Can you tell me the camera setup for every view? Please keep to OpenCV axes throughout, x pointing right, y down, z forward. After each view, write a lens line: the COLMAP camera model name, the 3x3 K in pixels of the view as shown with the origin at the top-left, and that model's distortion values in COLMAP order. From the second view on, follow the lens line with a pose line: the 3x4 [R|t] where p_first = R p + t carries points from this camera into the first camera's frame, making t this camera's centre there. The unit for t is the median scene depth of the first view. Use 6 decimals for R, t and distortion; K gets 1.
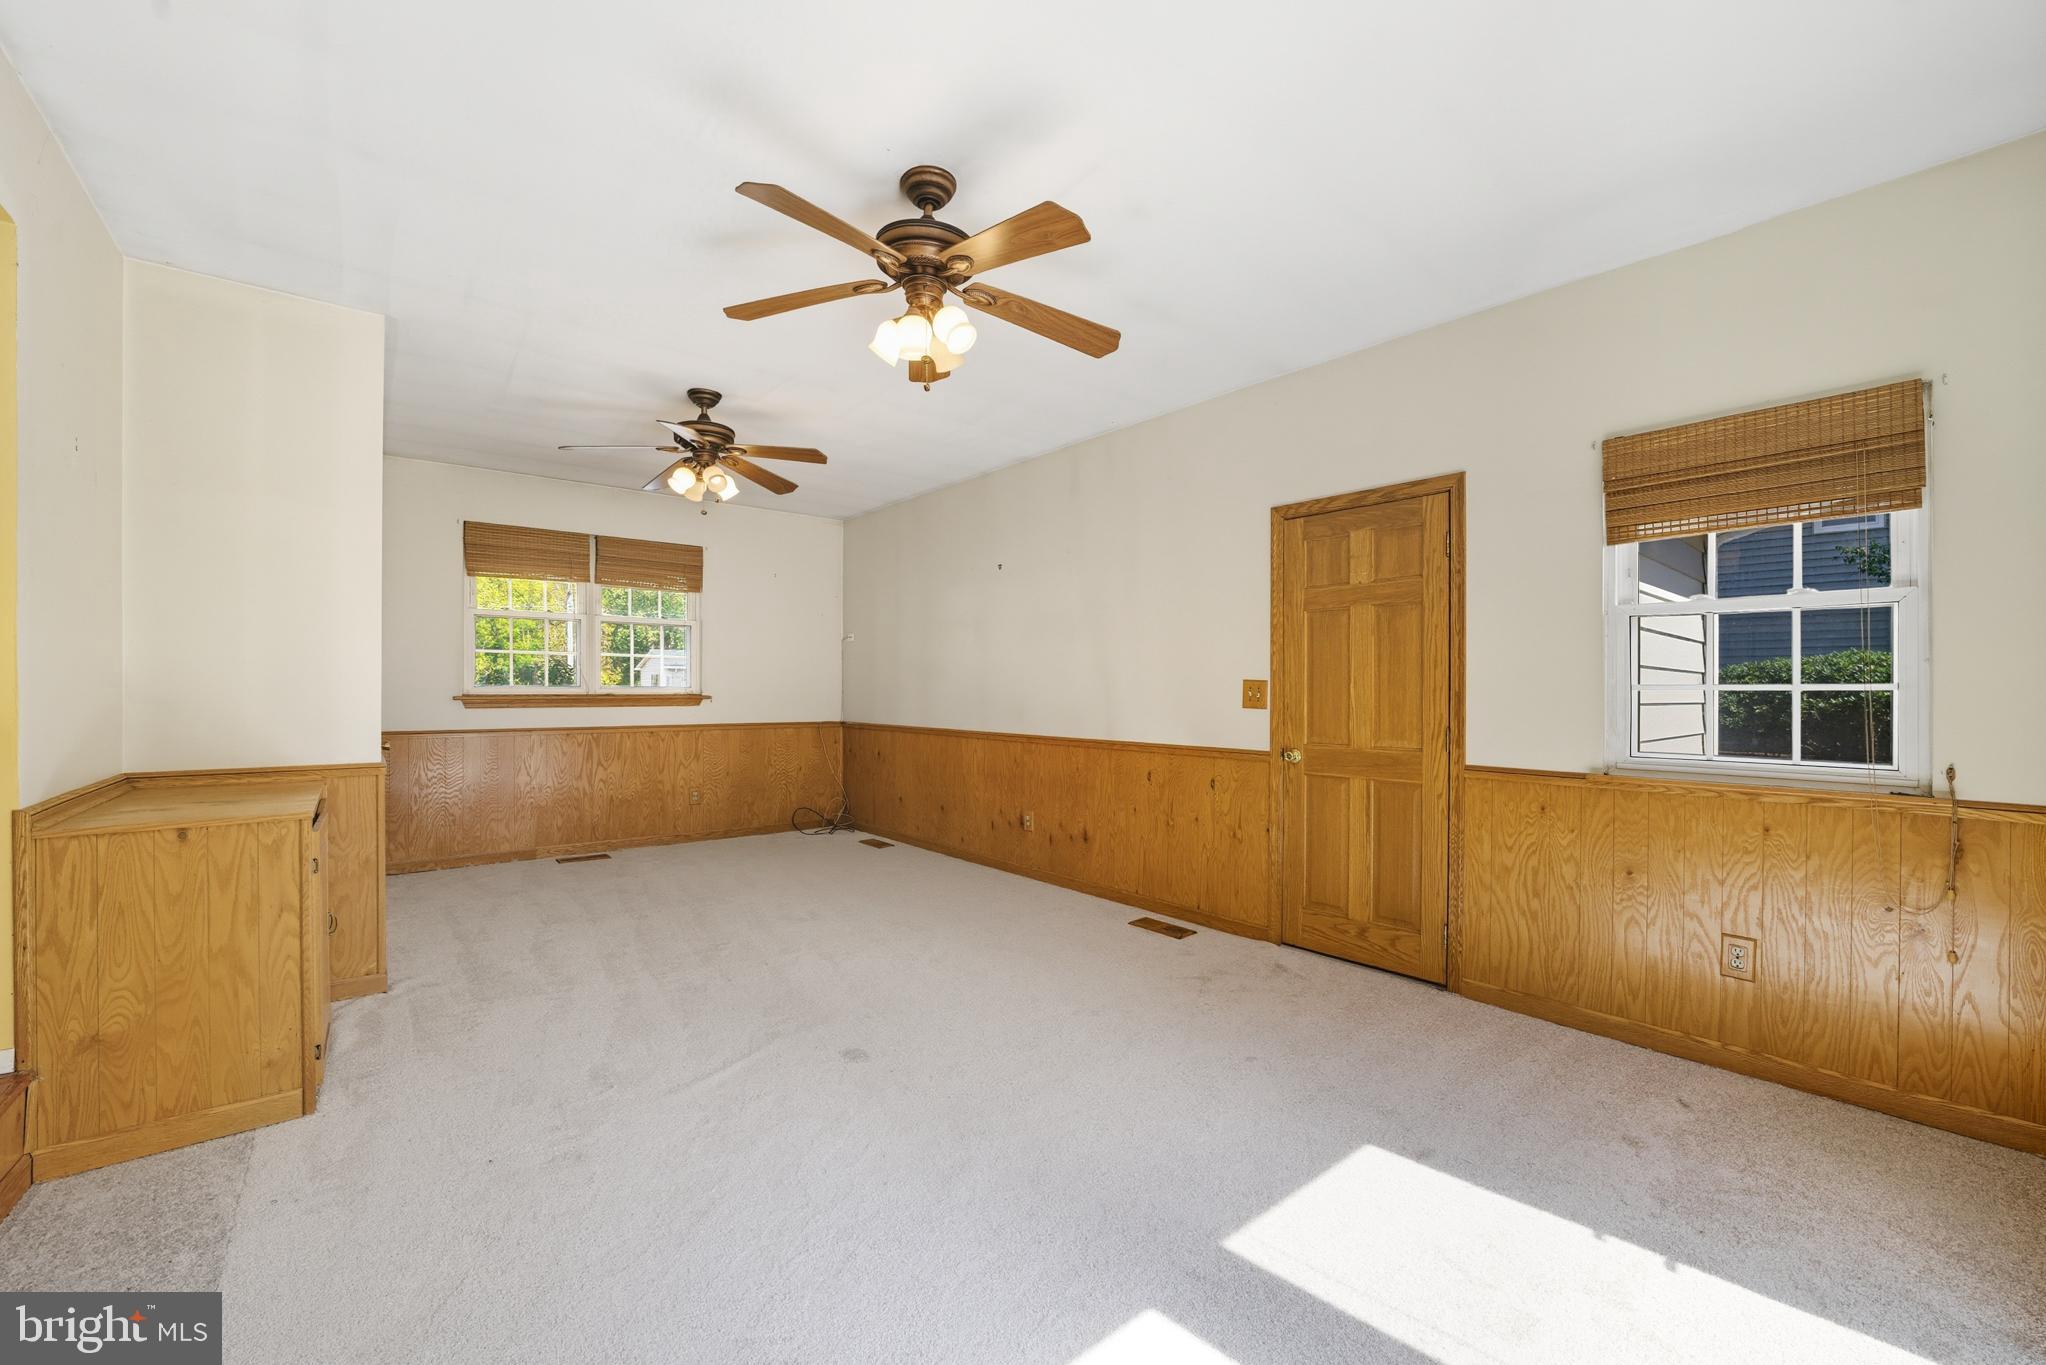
lens RADIAL K [[794.0, 0, 1032.3], [0, 794.0, 688.8], [0, 0, 1]] dist [-0.027662, 0.000790]
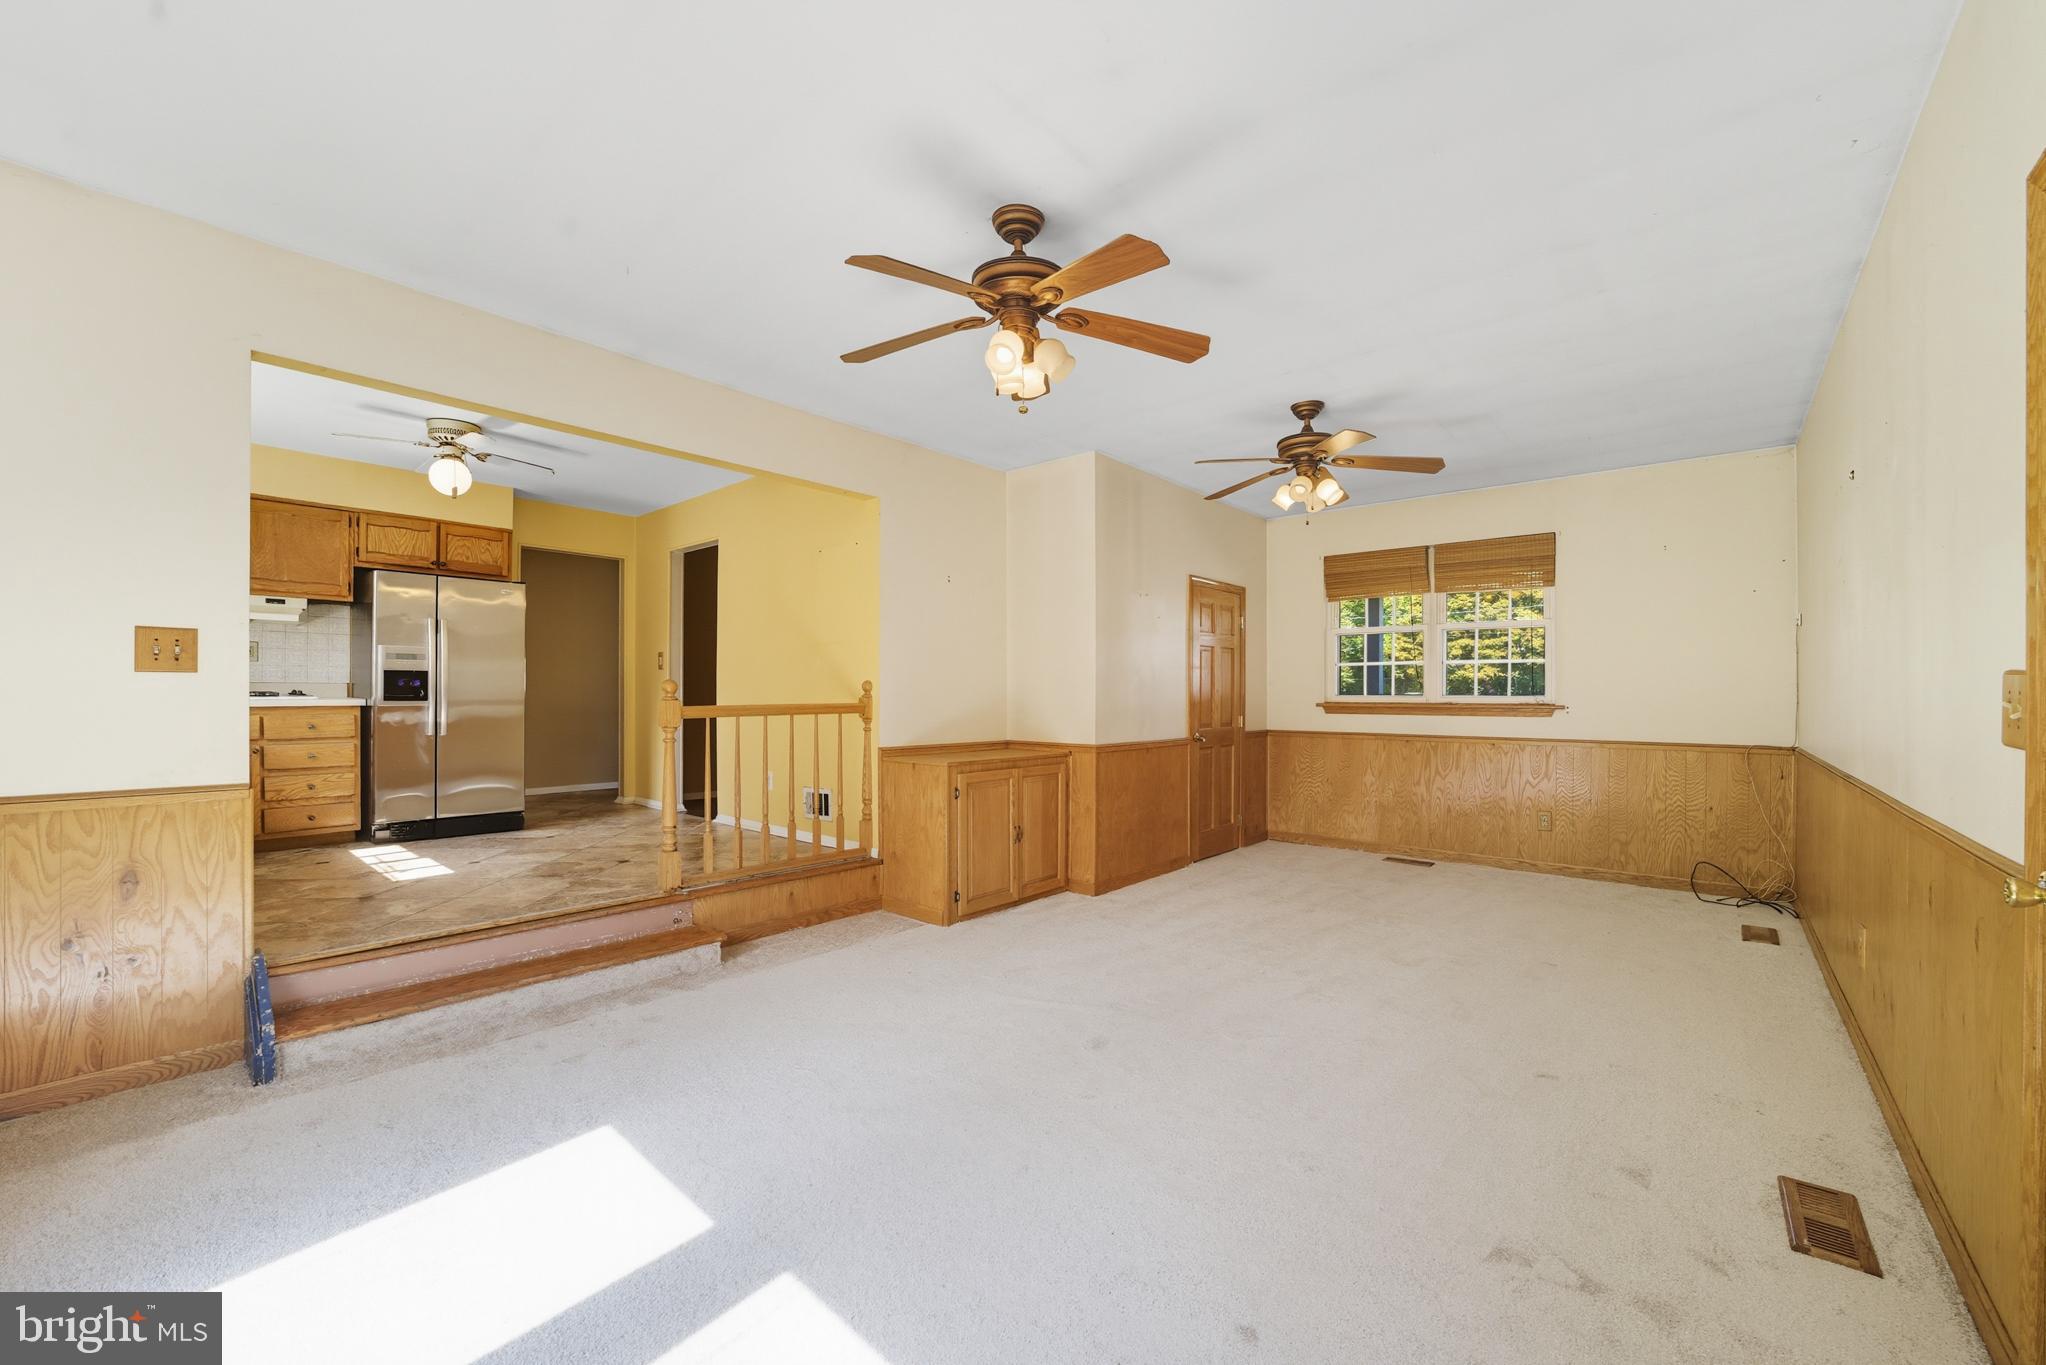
lens RADIAL K [[794.0, 0, 1025.5], [0, 794.0, 692.5], [0, 0, 1]] dist [-0.027662, 0.000790]
pose [[0.160990, -0.005161, -0.986943, 0.575831], [-0.001556, 0.999984, -0.005483, -0.000162], [0.986955, 0.002419, 0.160979, 0.519171]]
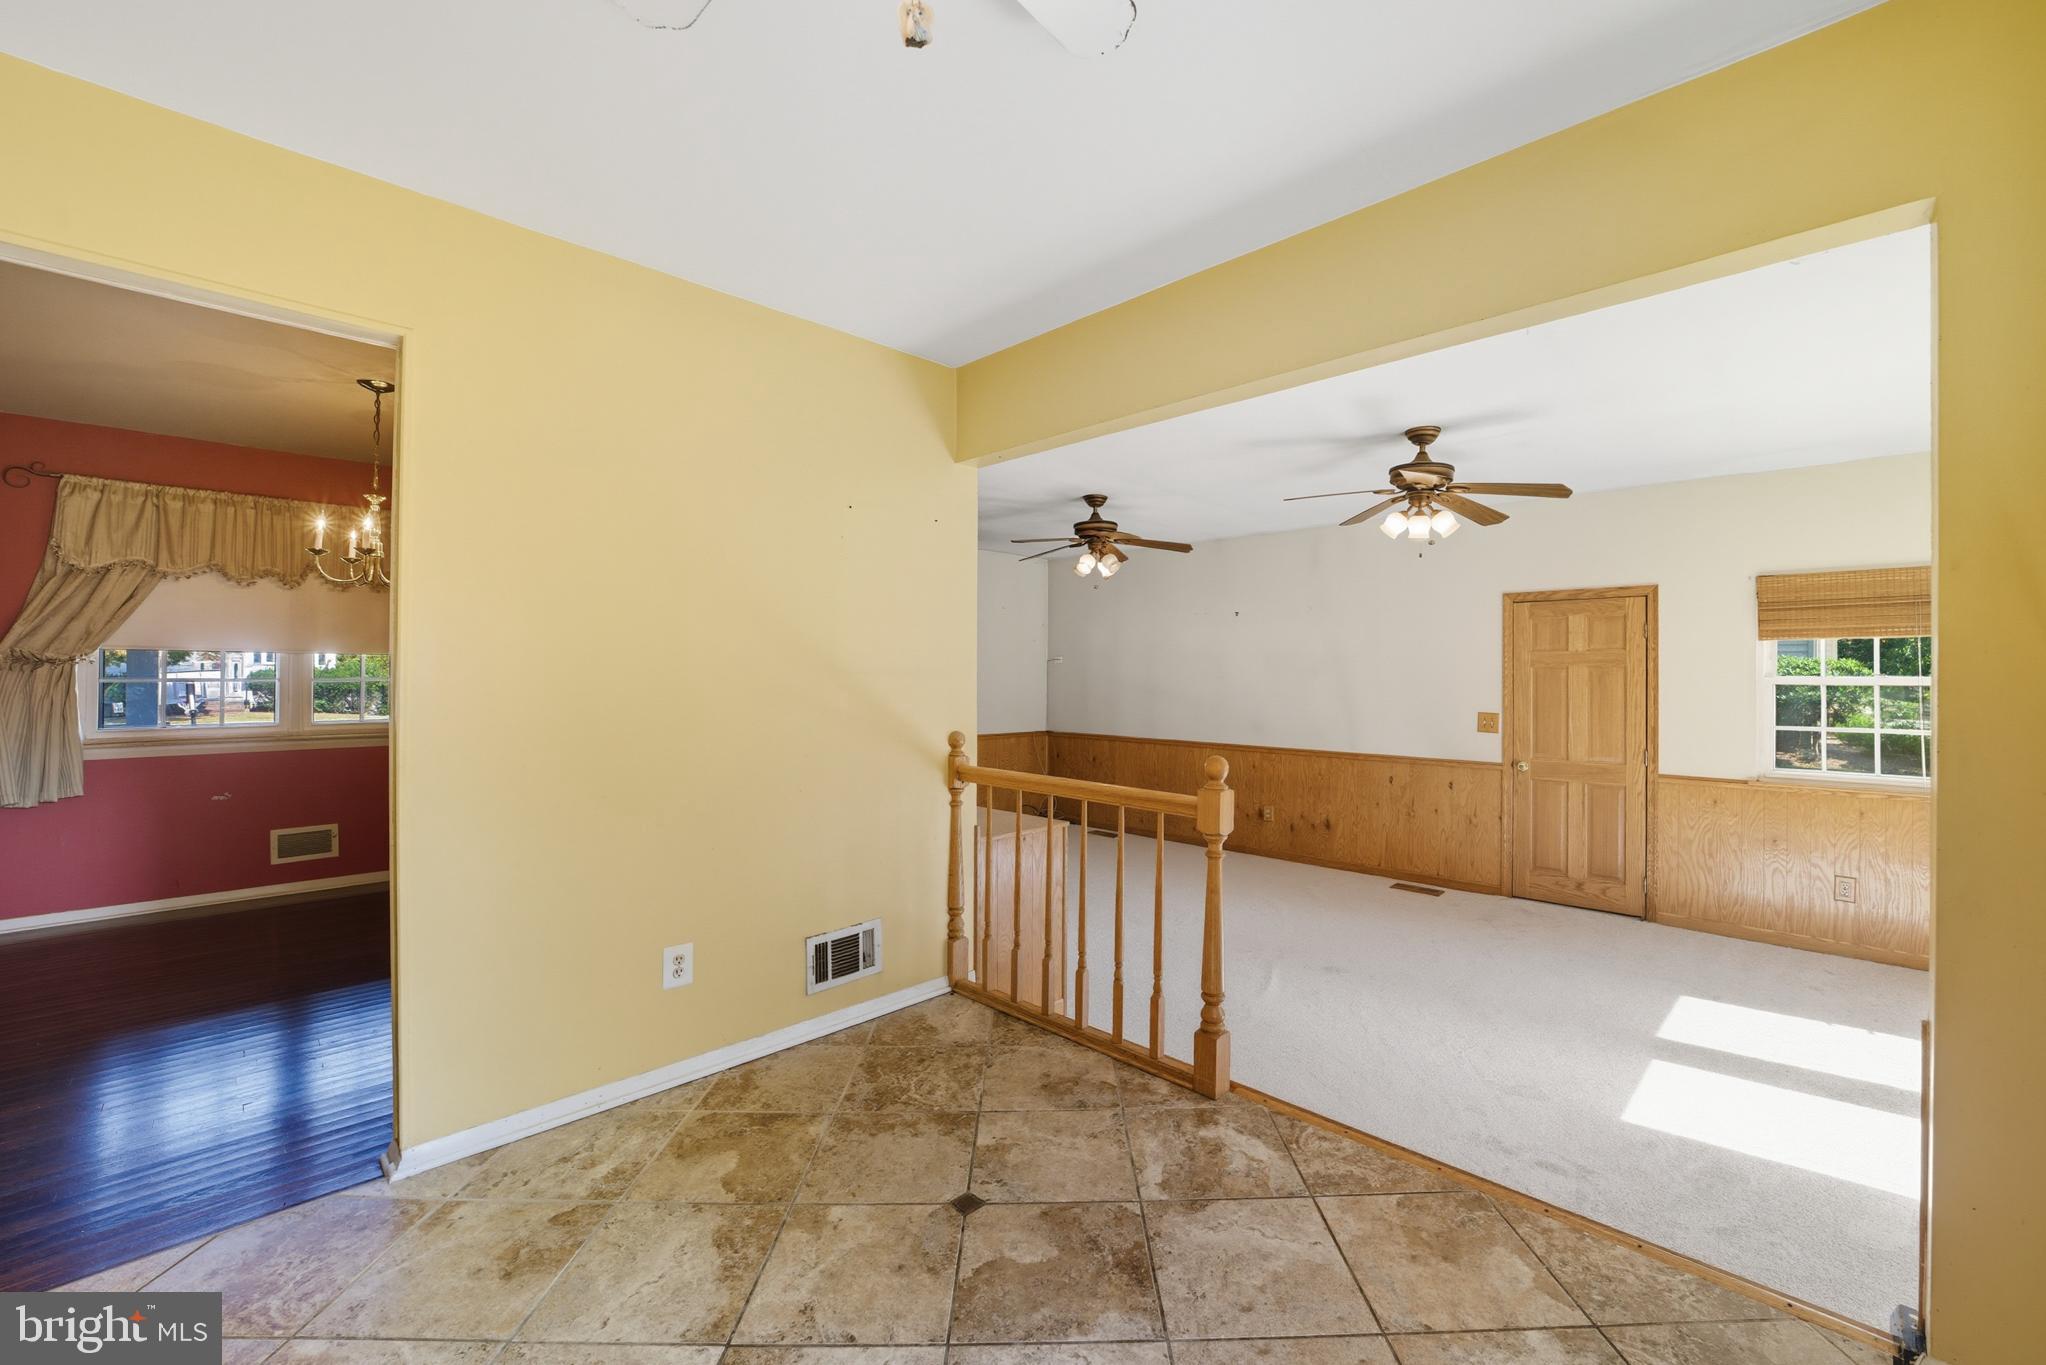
lens RADIAL K [[794.0, 0, 1061.3], [0, 794.0, 667.7], [0, 0, 1]] dist [-0.027662, 0.000790]
pose [[0.995536, 0.004513, 0.094271, -0.652567], [-0.003487, 0.999933, -0.011044, -0.077865], [-0.094315, 0.010666, 0.995485, -0.358629]]
